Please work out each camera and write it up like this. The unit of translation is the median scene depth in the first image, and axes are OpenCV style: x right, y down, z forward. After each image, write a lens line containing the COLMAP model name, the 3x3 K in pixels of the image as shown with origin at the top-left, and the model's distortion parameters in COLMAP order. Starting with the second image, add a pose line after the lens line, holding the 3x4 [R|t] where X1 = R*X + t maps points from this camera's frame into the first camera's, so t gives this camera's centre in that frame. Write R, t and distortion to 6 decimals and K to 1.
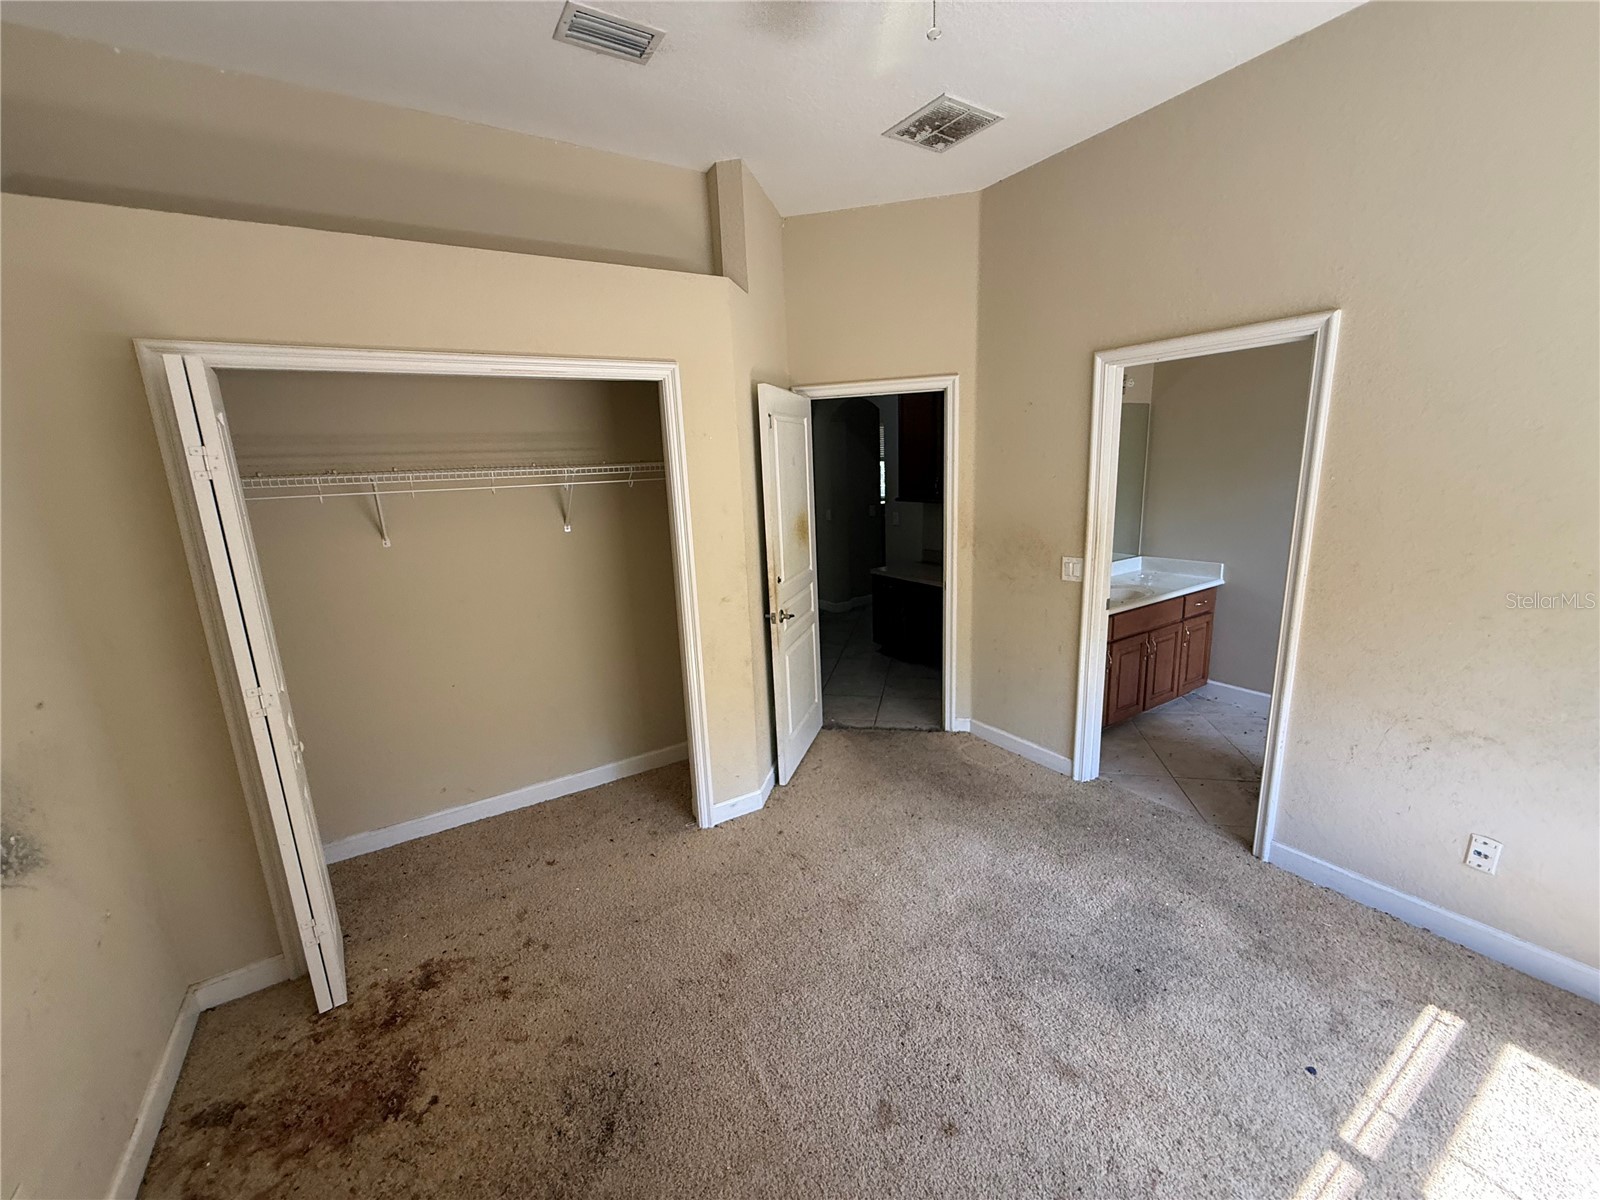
lens RADIAL K [[633.8, 0, 795.5], [0, 633.8, 599.3], [0, 0, 1]] dist [0.001075, 0.000753]
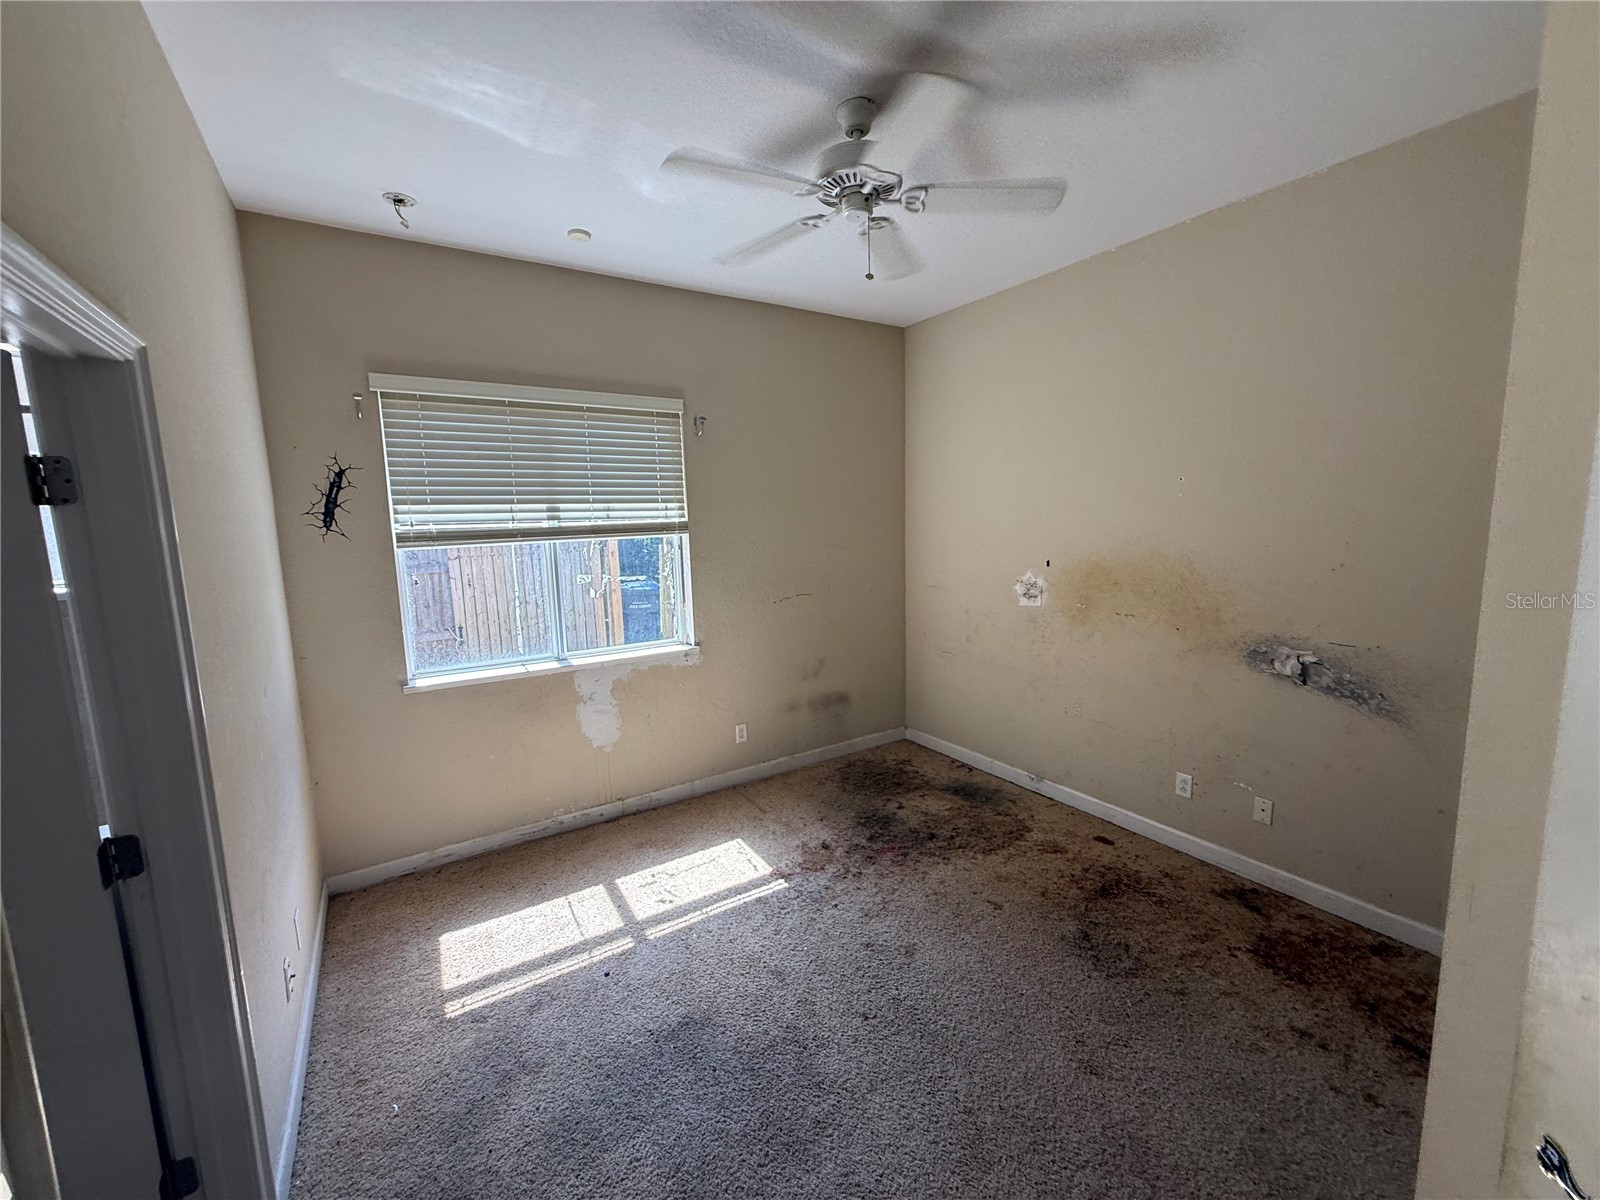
lens RADIAL K [[633.8, 0, 791.0], [0, 633.8, 599.1], [0, 0, 1]] dist [0.001075, 0.000753]
pose [[-0.997694, 0.067521, 0.006878, 0.308798], [0.065953, 0.940603, 0.333040, -0.432967], [0.016018, 0.332725, -0.942888, 1.856688]]
